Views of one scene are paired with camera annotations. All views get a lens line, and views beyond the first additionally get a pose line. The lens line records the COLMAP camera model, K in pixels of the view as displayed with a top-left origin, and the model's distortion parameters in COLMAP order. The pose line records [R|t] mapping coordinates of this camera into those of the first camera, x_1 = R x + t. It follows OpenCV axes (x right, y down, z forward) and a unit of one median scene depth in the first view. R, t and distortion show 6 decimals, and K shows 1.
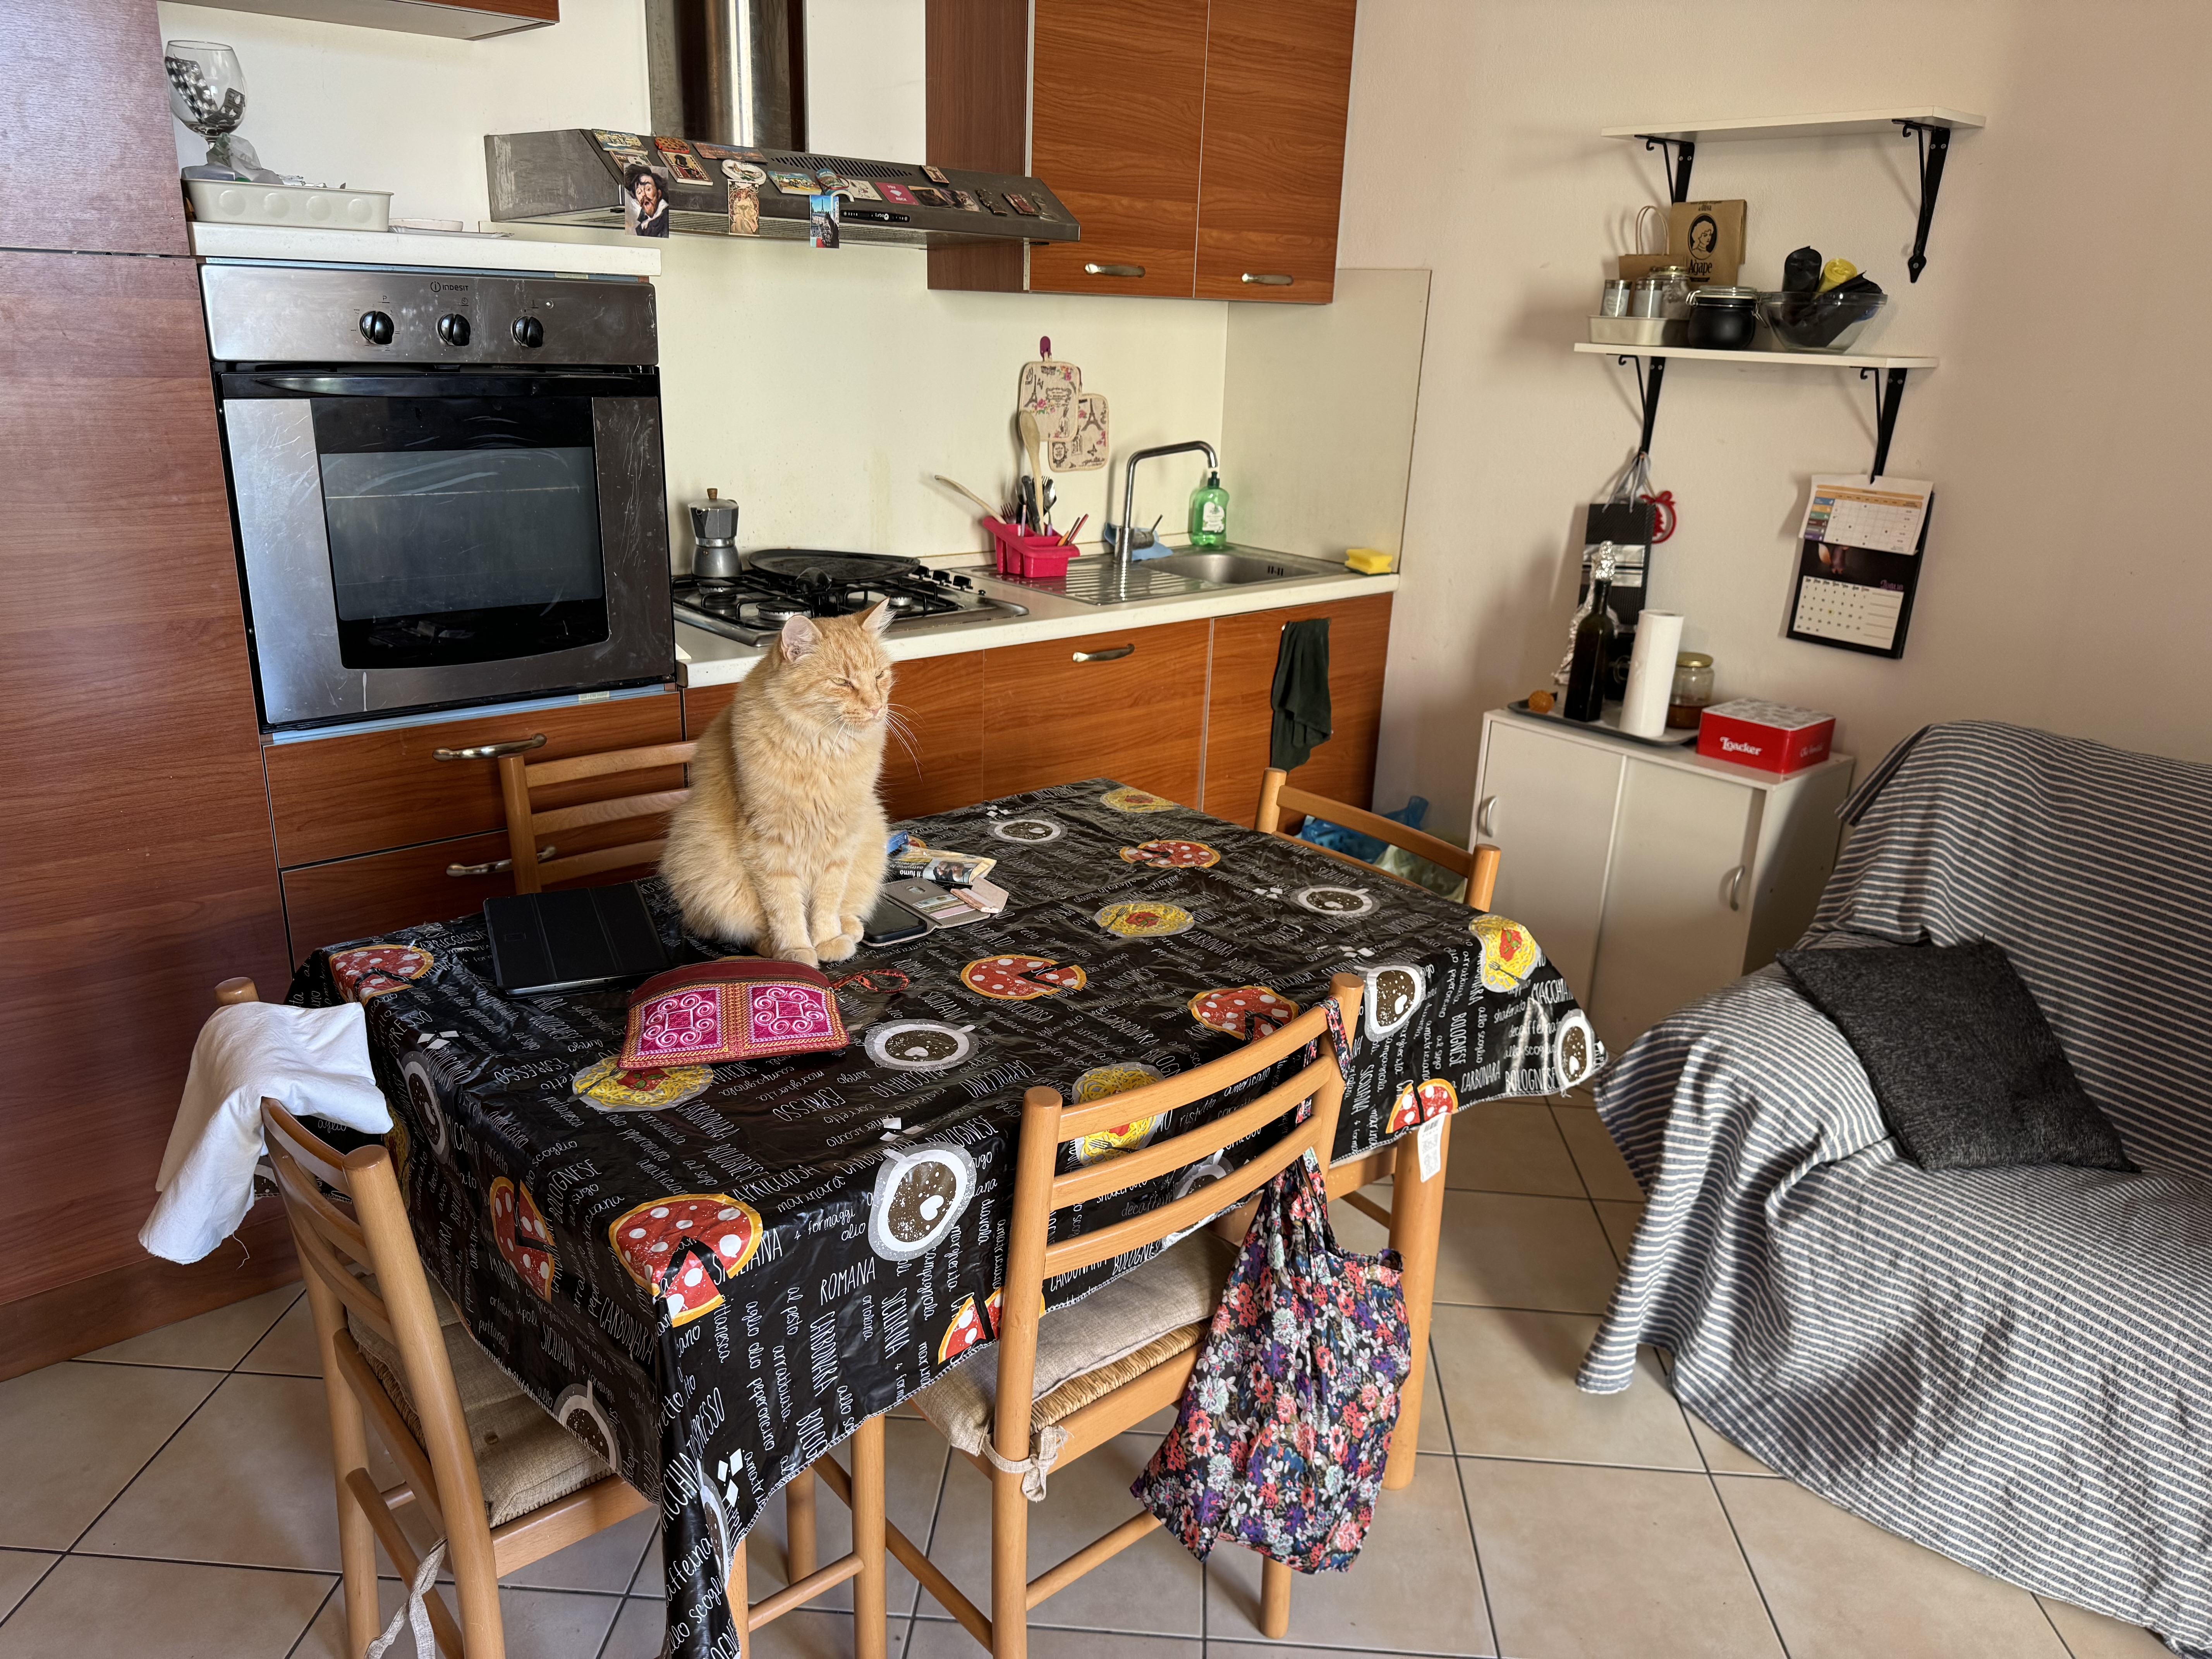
lens RADIAL K [[1563.4, 0, 1104.7], [0, 1563.4, 846.4], [0, 0, 1]] dist [0.008148, -0.030065]
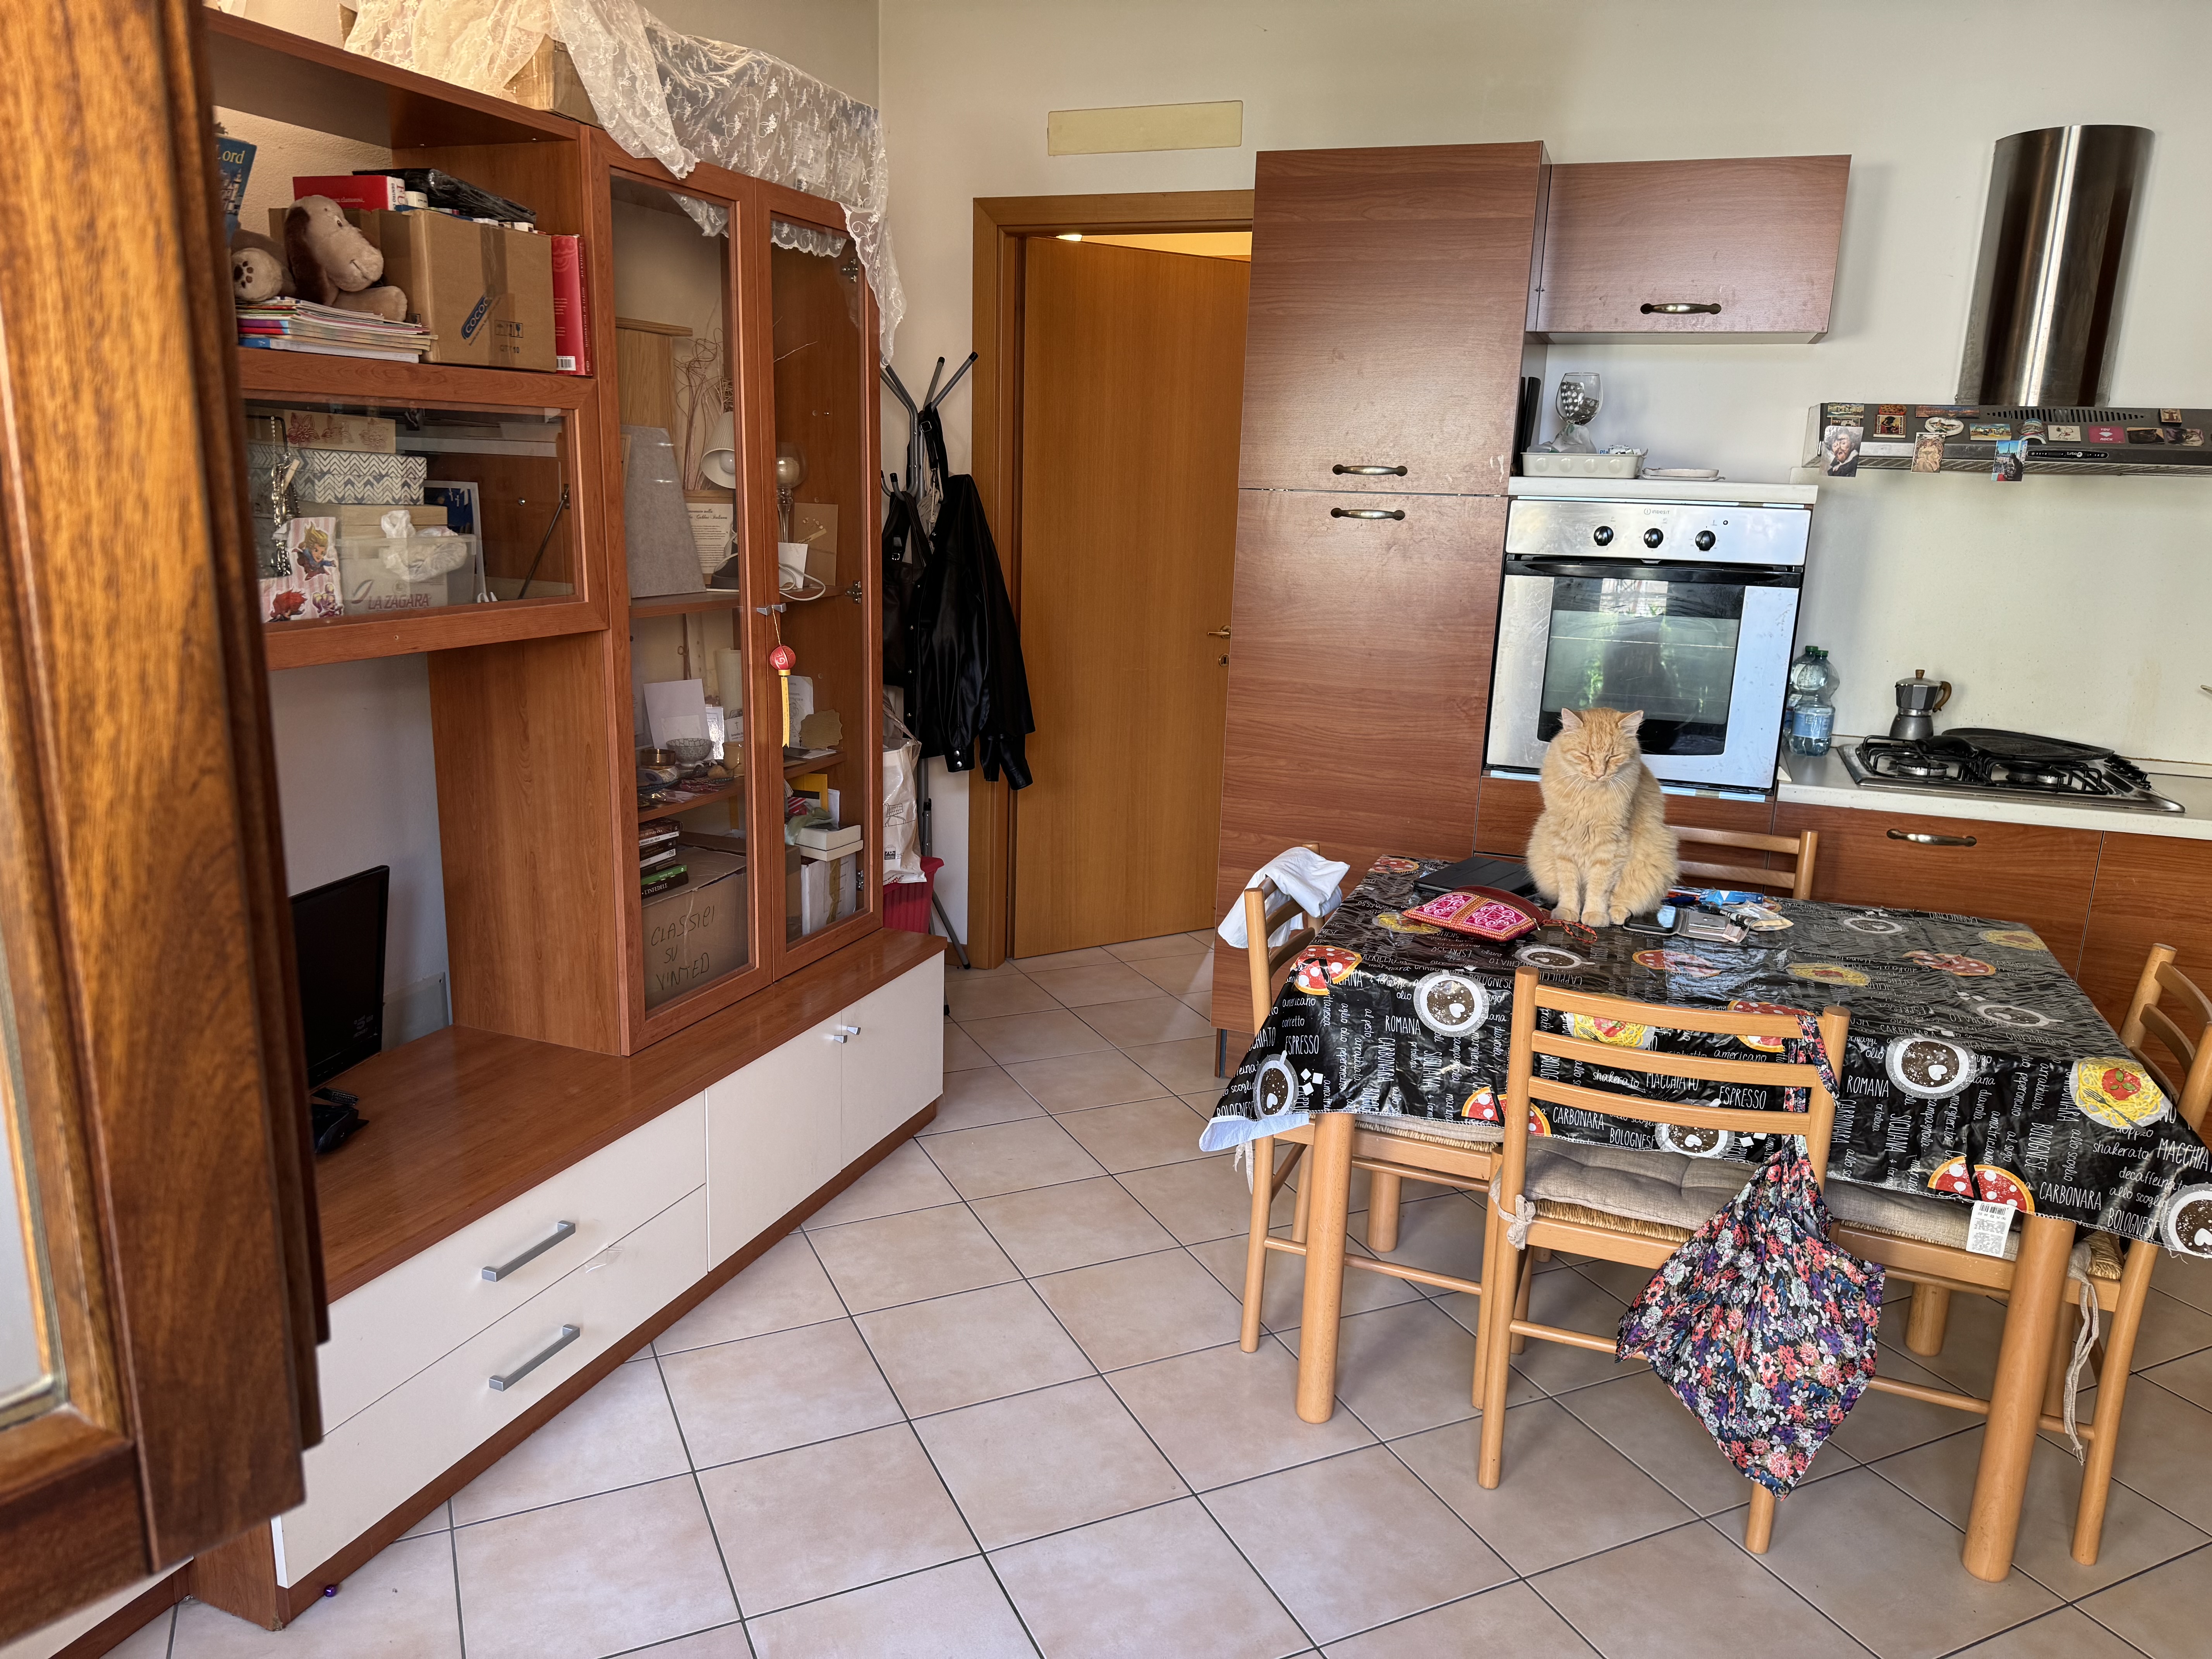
lens RADIAL K [[1543.0, 0, 1112.5], [0, 1543.0, 842.8], [0, 0, 1]] dist [0.081835, -0.134175]
pose [[0.477361, 0.184630, -0.859091, 0.693216], [-0.295961, 0.954335, 0.040646, 0.053833], [0.827365, 0.234855, 0.510206, -0.163026]]
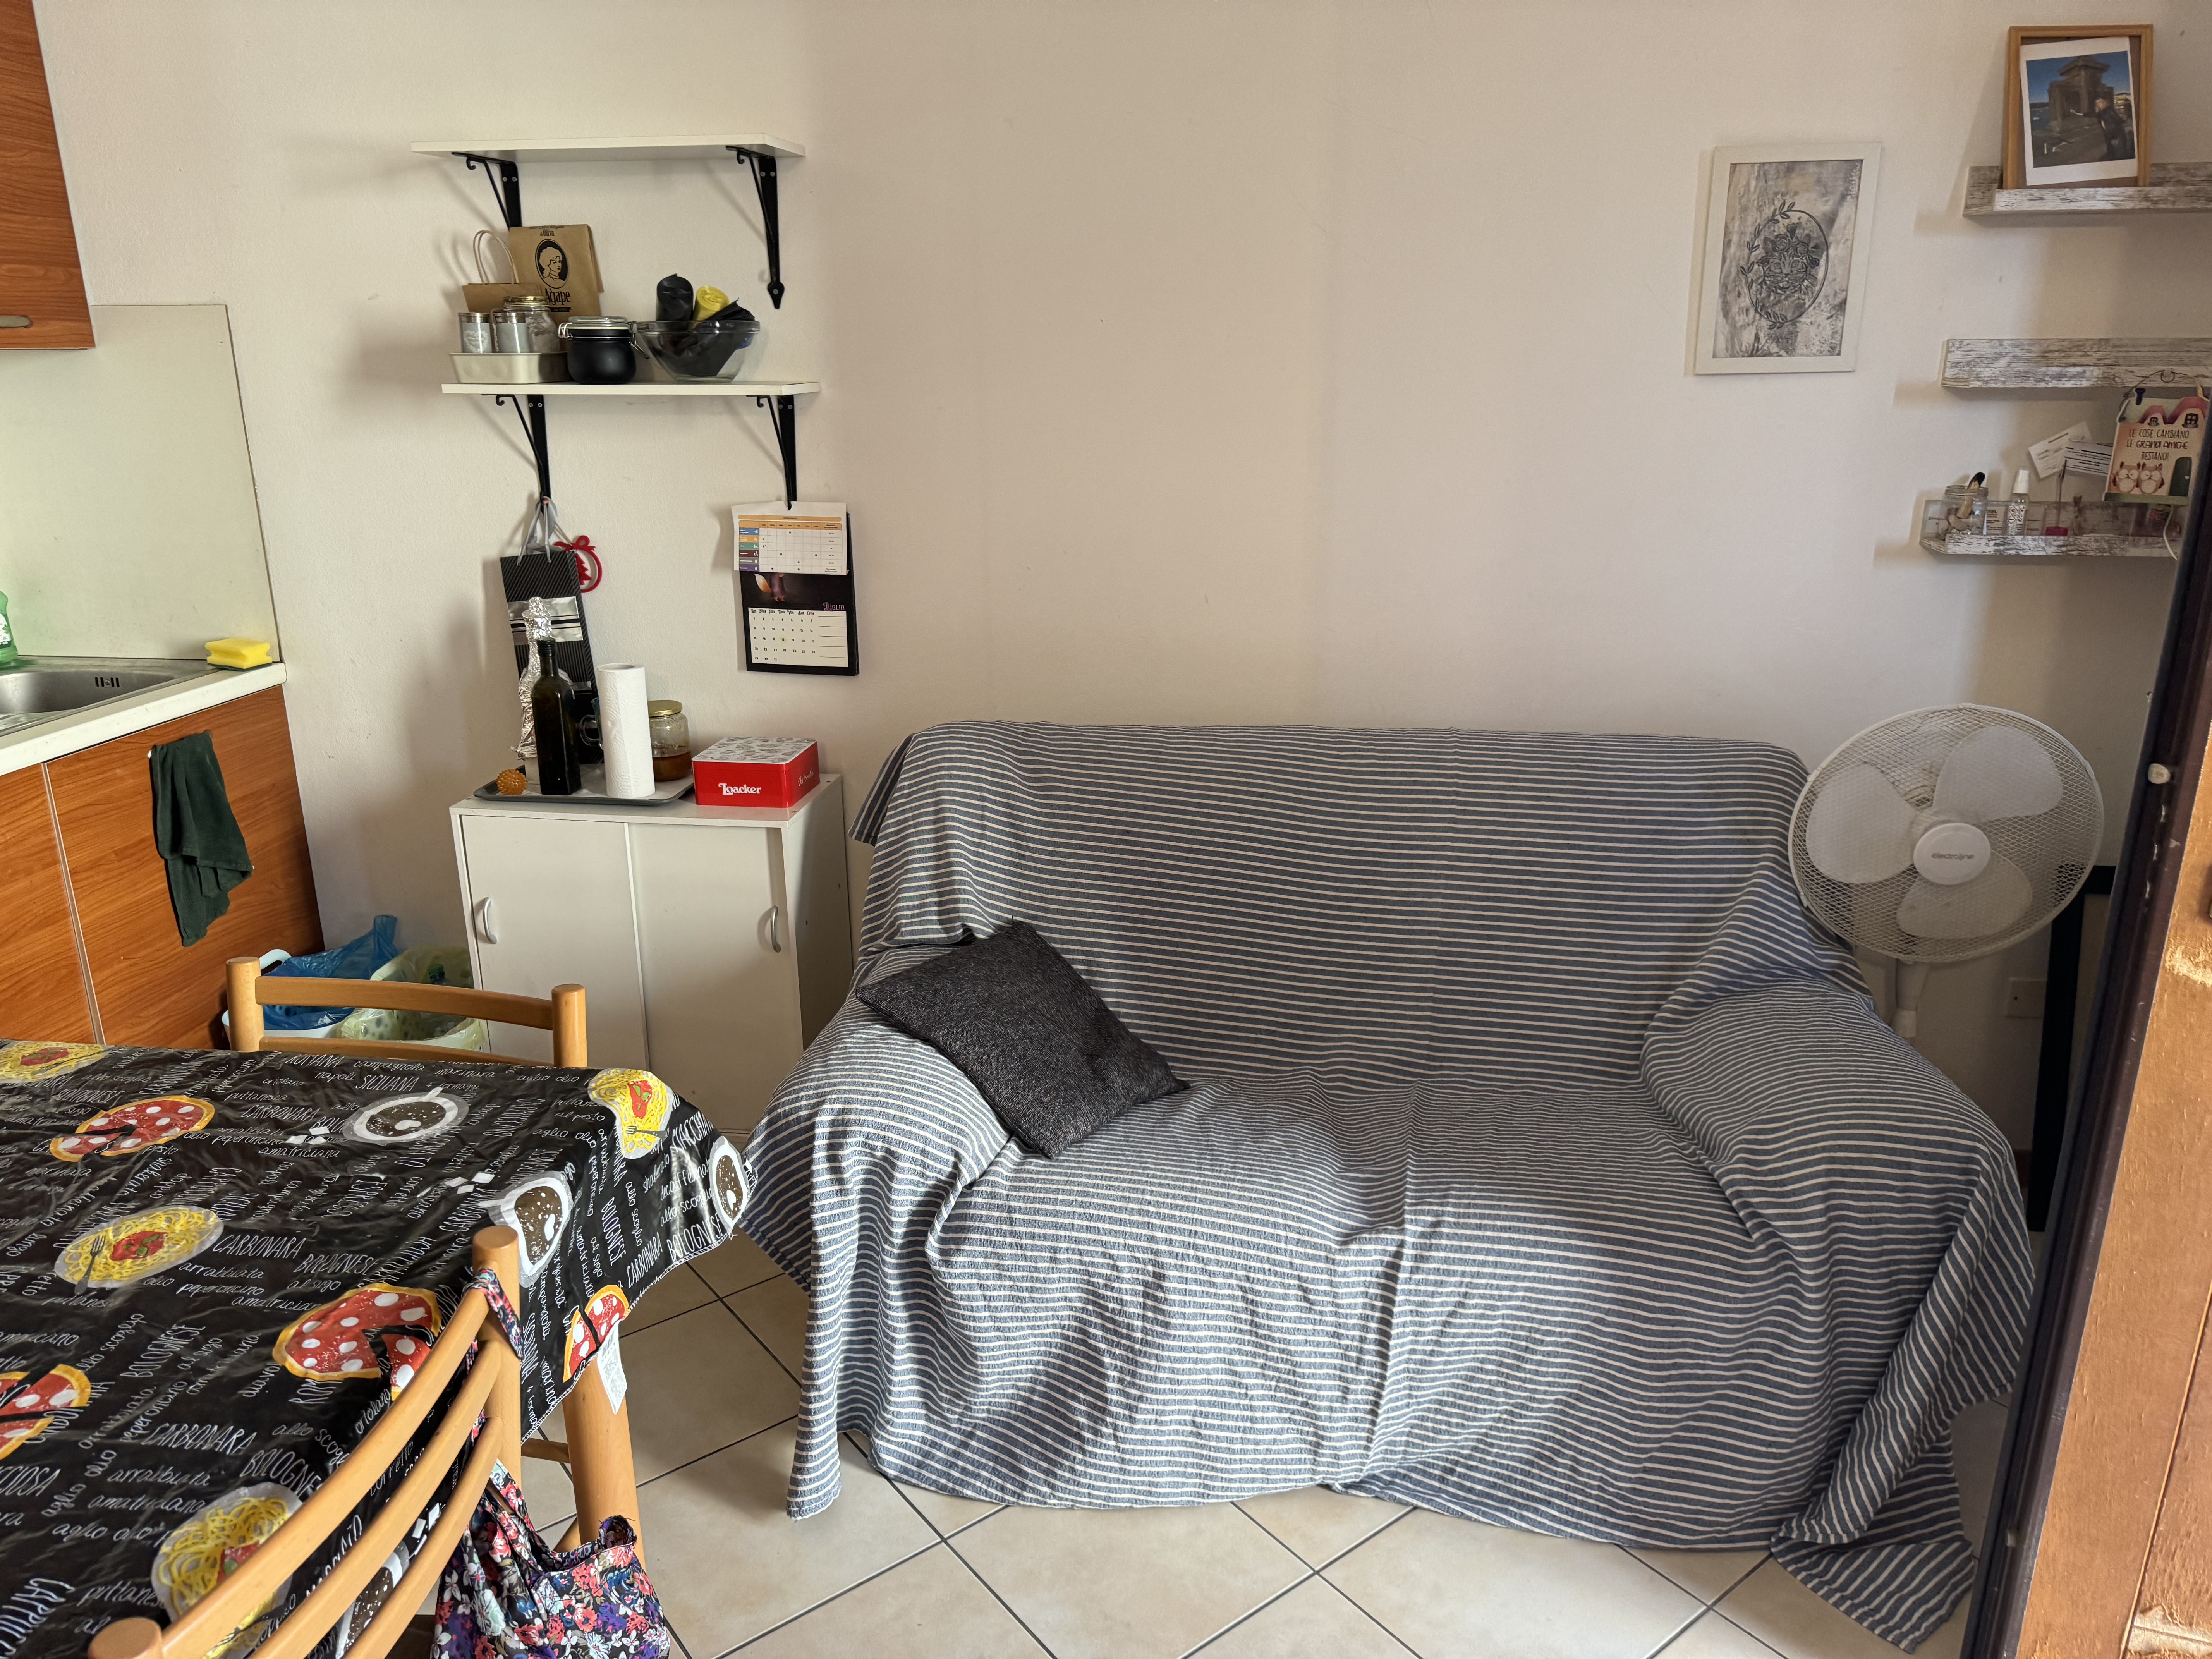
lens RADIAL K [[1540.5, 0, 1092.2], [0, 1540.5, 824.8], [0, 0, 1]] dist [0.085118, -0.087233]
pose [[0.754534, -0.229018, 0.615004, -0.035010], [0.243114, 0.968001, 0.062197, -0.061943], [-0.609569, 0.102586, 0.786068, 0.138882]]
